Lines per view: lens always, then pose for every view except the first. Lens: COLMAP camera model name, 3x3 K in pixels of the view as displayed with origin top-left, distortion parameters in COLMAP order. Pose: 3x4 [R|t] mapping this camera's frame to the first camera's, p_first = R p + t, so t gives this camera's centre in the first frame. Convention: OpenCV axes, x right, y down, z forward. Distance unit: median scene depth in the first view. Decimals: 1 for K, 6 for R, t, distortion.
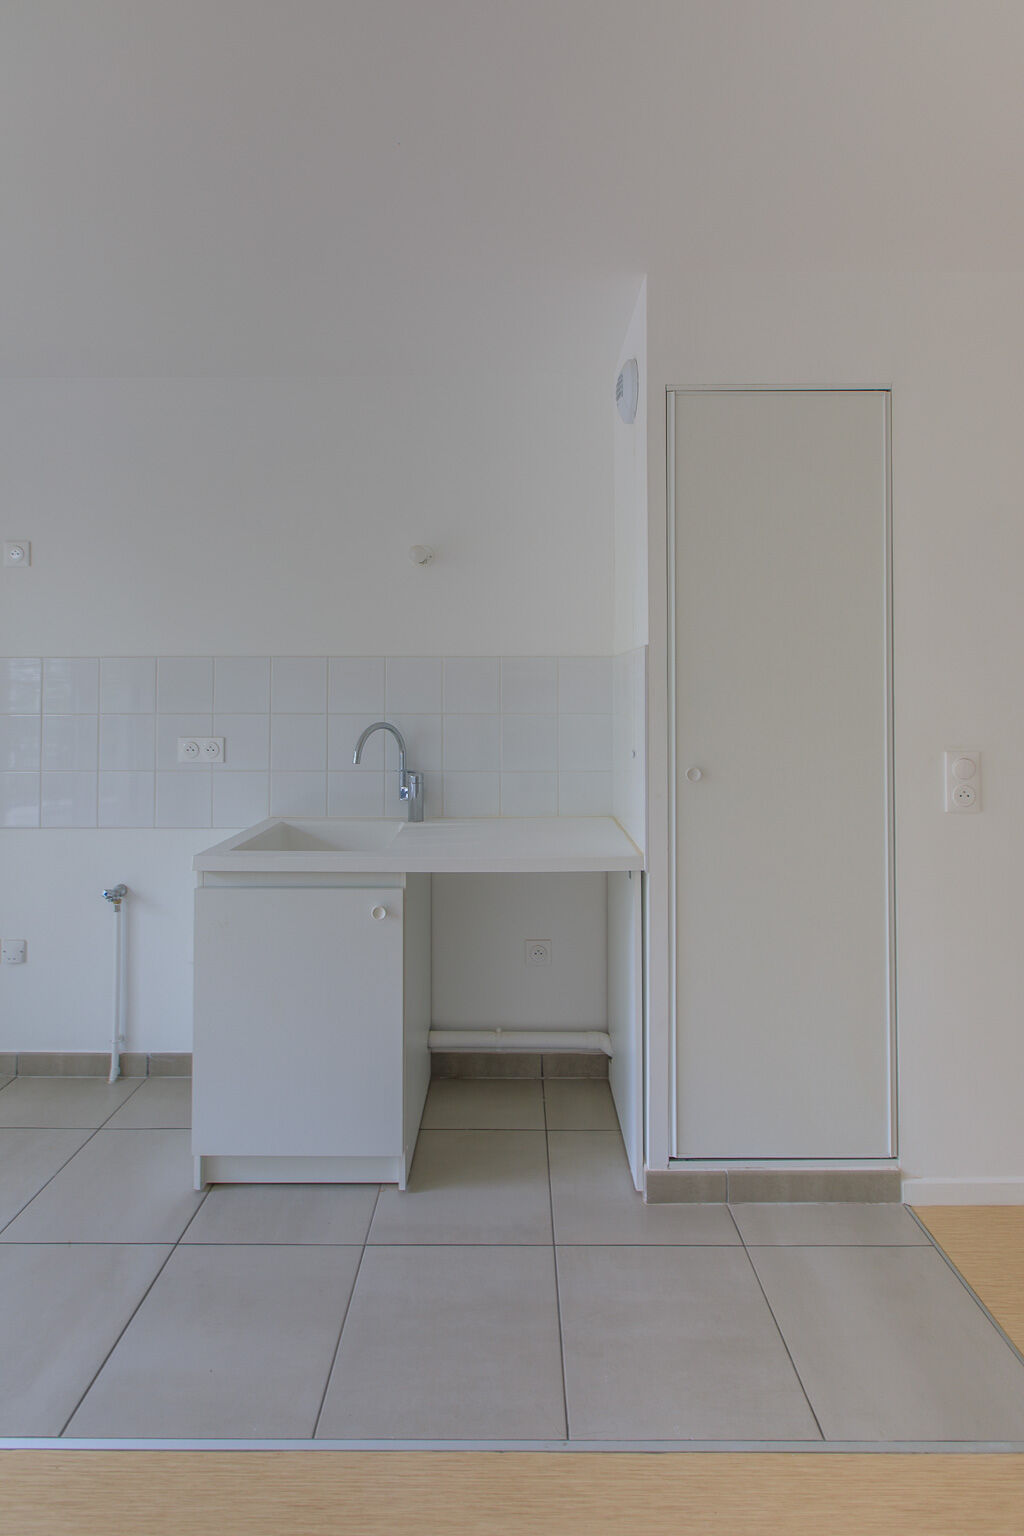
lens RADIAL K [[671.3, 0, 513.2], [0, 671.3, 677.8], [0, 0, 1]] dist [0.002881, 0.000349]
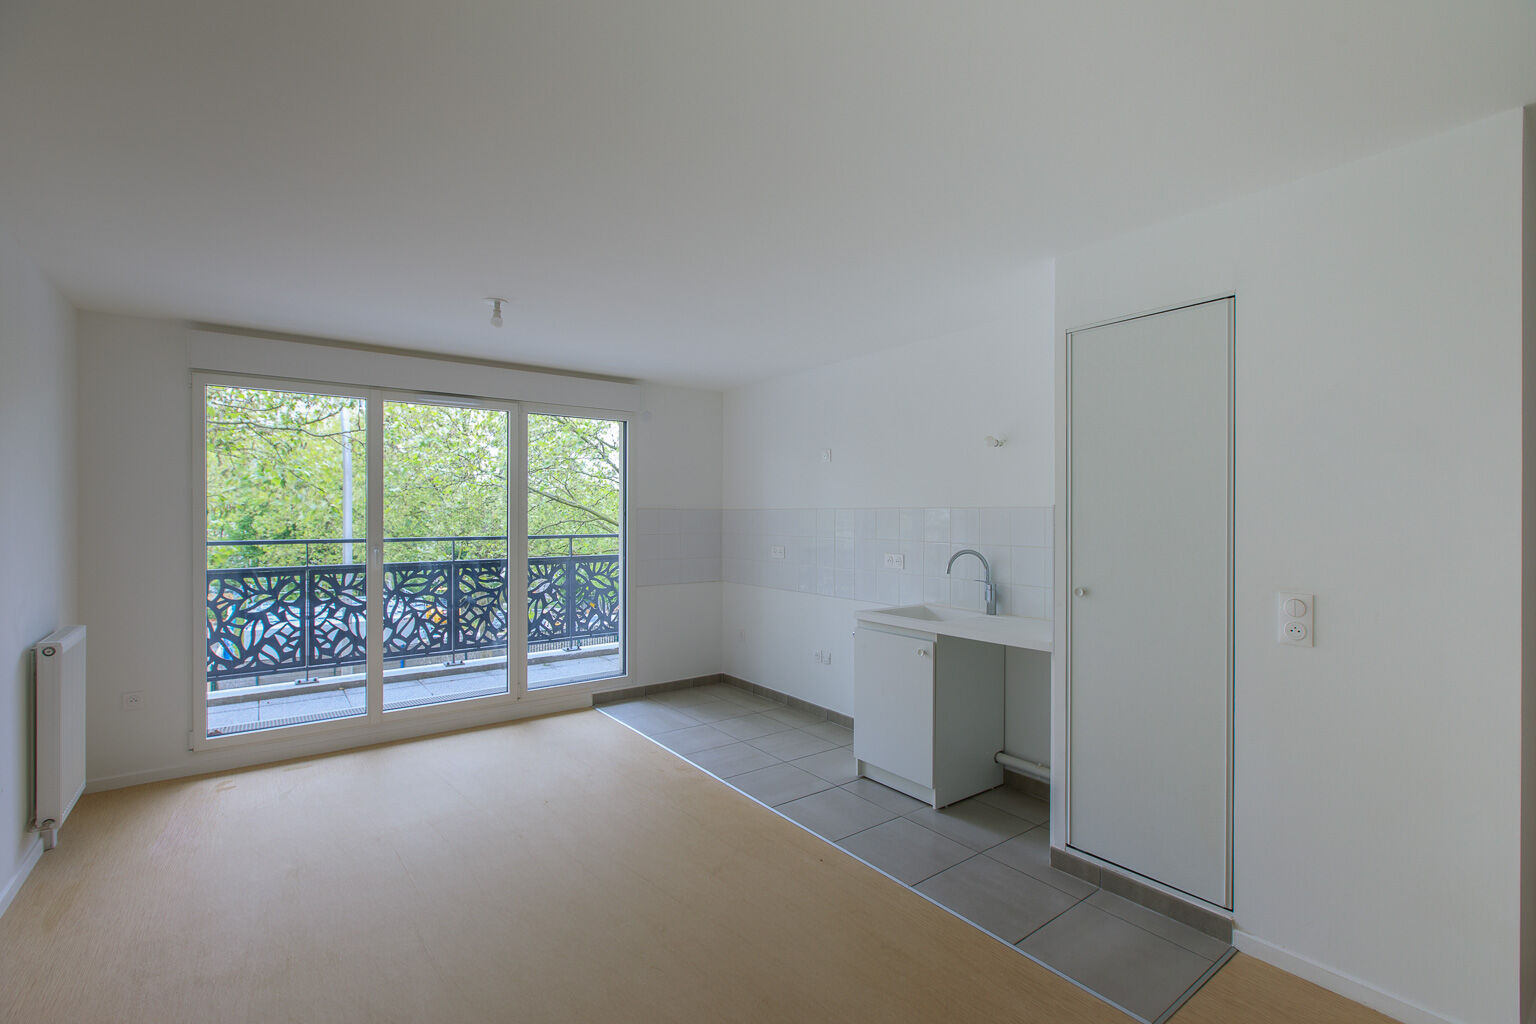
lens RADIAL K [[698.9, 0, 812.3], [0, 698.9, 513.3], [0, 0, 1]] dist [-0.000773, -0.000144]
pose [[0.629529, 0.001292, -0.776976, 1.070546], [0.009876, 0.999905, 0.009664, -0.049226], [0.776914, -0.013757, 0.629456, -0.413816]]
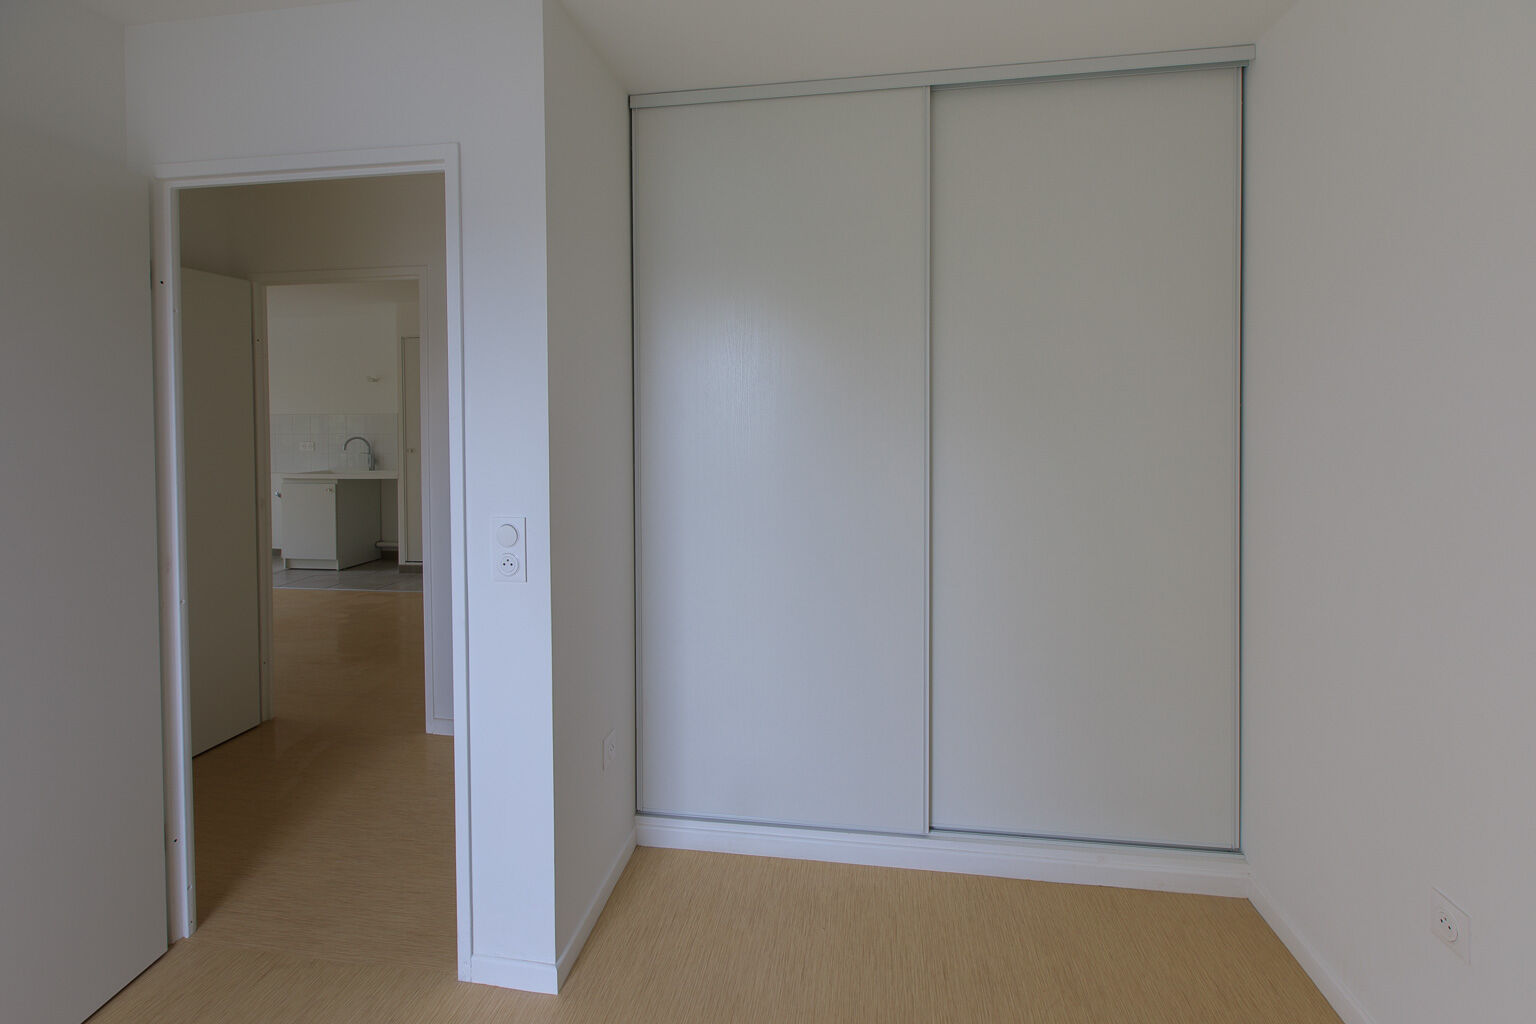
lens RADIAL K [[671.3, 0, 788.3], [0, 671.3, 433.3], [0, 0, 1]] dist [0.002881, 0.000349]
pose [[0.991274, -0.000143, -0.131819, 2.576250], [0.005035, 0.999311, 0.036780, -0.059730], [0.131722, -0.037123, 0.990591, -2.086452]]
